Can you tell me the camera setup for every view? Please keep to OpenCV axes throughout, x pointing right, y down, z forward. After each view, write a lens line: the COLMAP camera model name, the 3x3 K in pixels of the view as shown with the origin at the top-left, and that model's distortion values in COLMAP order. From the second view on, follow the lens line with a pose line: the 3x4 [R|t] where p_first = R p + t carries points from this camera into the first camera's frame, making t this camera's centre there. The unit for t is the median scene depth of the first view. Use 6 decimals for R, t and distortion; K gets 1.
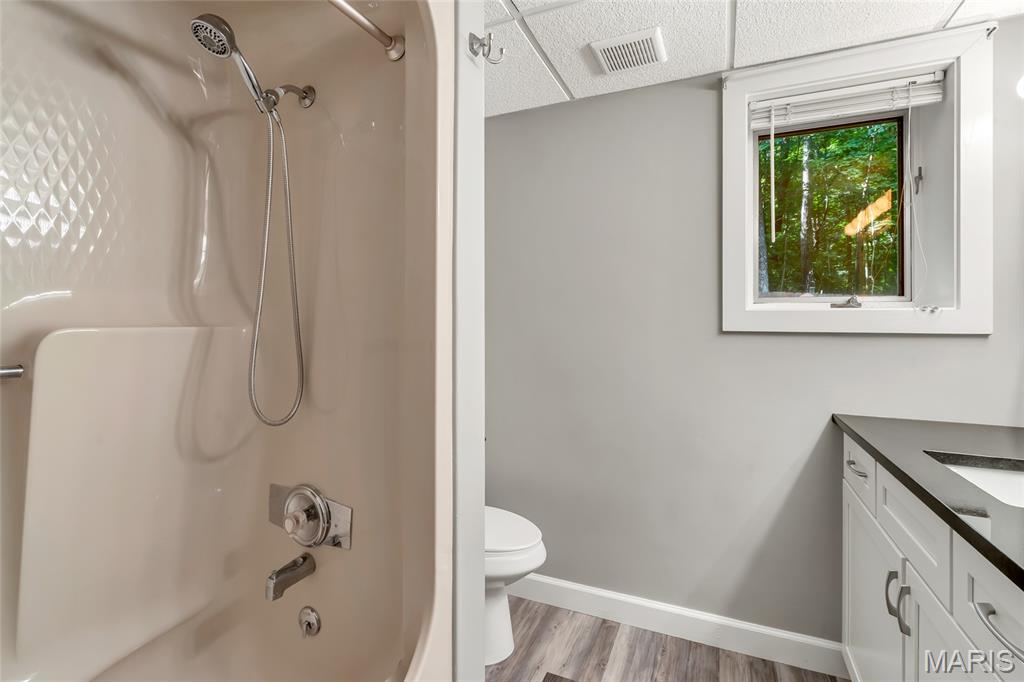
lens RADIAL K [[475.7, 0, 509.9], [0, 475.7, 321.2], [0, 0, 1]] dist [0.000063, -0.000214]
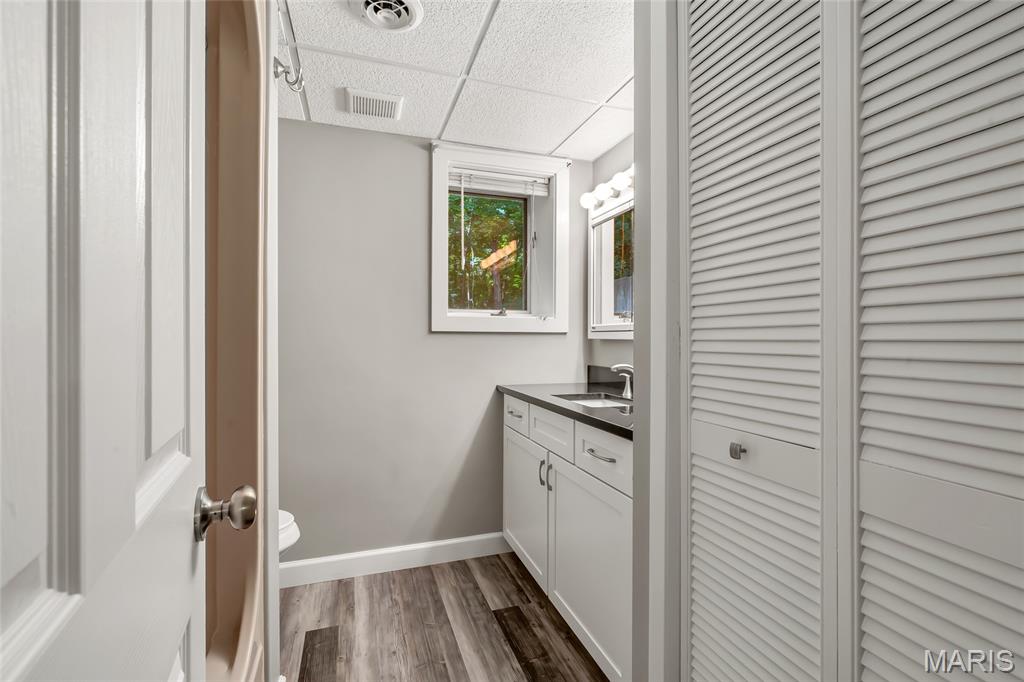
lens RADIAL K [[469.2, 0, 513.9], [0, 469.2, 338.7], [0, 0, 1]] dist [-0.003128, -0.000118]
pose [[0.730402, -0.003839, 0.683007, -0.304882], [-0.002255, 0.999965, 0.008031, 0.031933], [-0.683014, -0.007406, 0.730367, -0.137385]]
